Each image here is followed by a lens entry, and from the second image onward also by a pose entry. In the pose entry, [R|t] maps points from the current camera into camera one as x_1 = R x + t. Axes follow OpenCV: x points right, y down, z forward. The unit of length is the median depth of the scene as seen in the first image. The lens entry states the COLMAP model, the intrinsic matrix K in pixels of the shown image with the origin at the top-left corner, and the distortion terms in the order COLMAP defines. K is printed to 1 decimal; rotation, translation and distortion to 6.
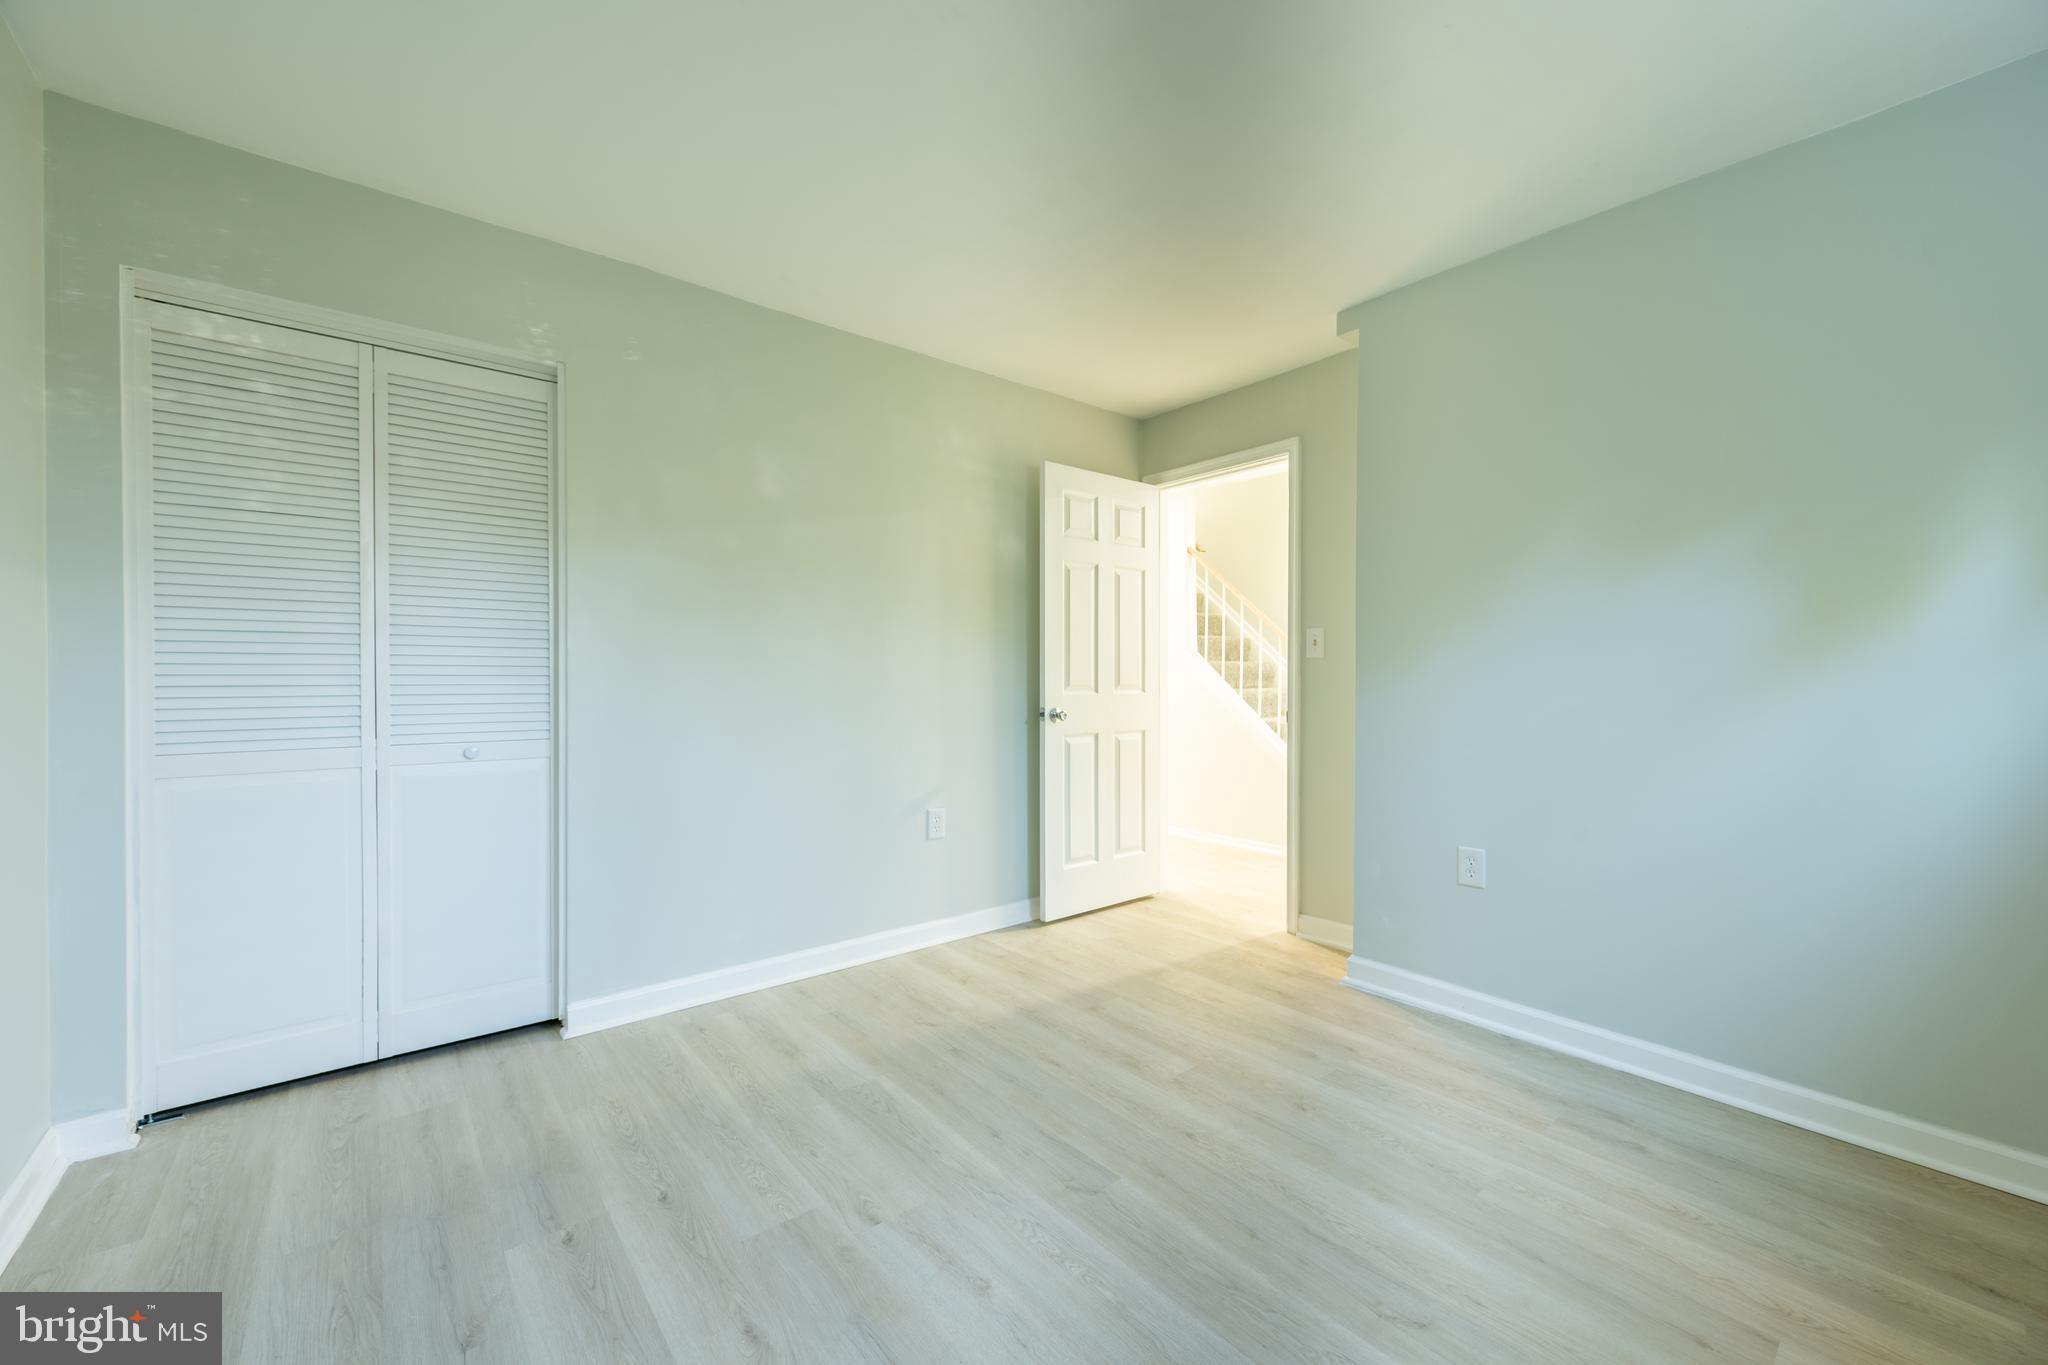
lens RADIAL K [[802.2, 0, 1022.3], [0, 802.2, 681.3], [0, 0, 1]] dist [-0.000750, -0.000160]
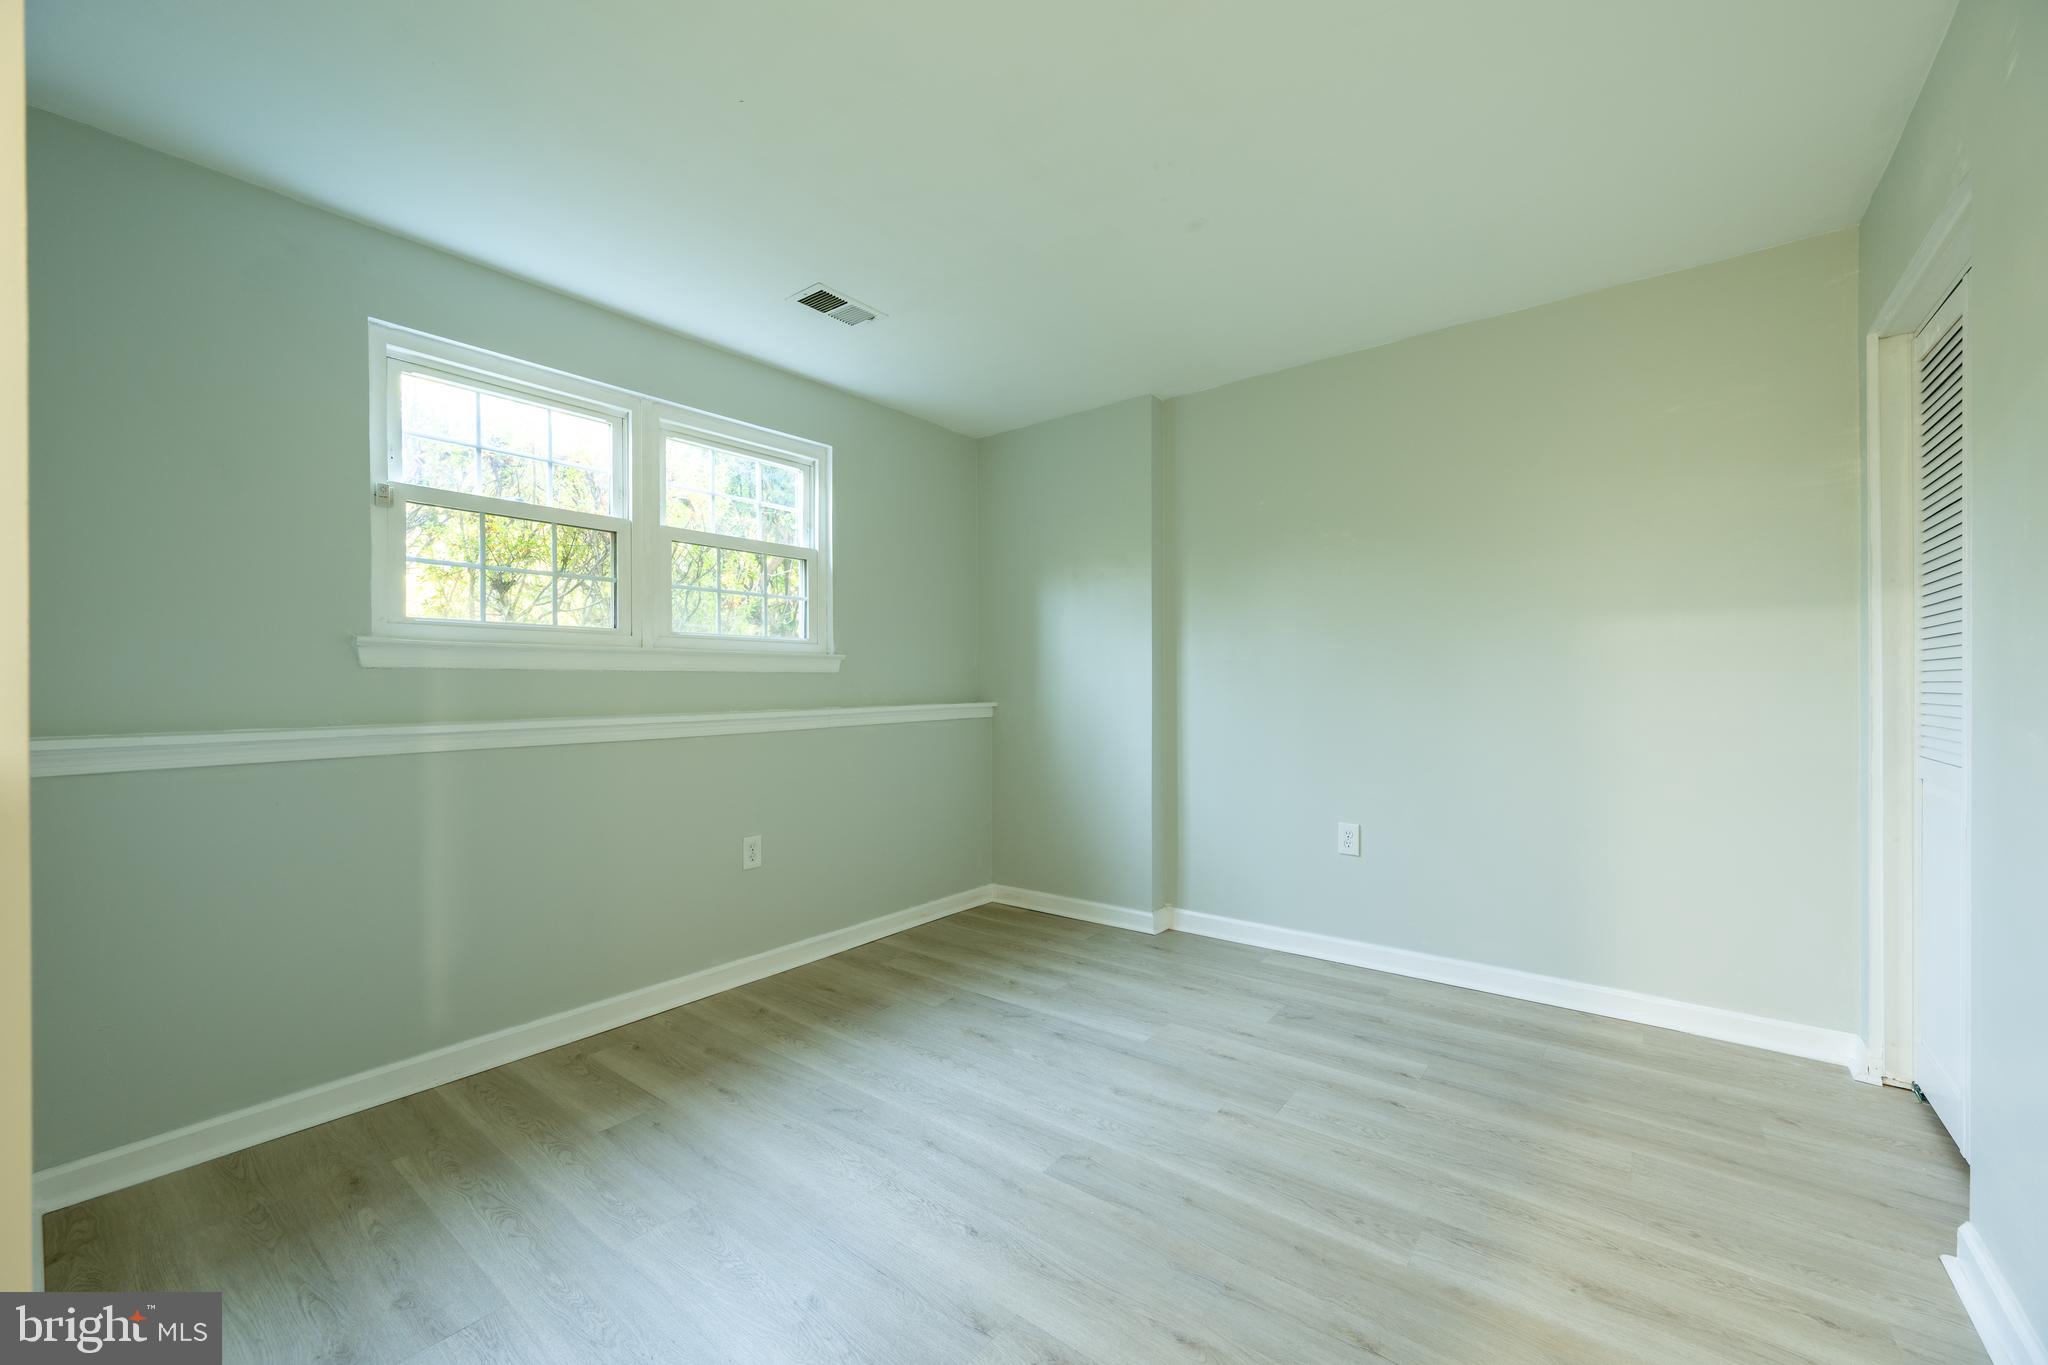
lens RADIAL K [[802.2, 0, 1026.6], [0, 802.2, 684.6], [0, 0, 1]] dist [-0.000750, -0.000160]
pose [[-0.976406, 0.006677, -0.215840, 0.337708], [0.006406, 0.999978, 0.001952, -0.013683], [0.215848, 0.000524, -0.976427, 1.867769]]
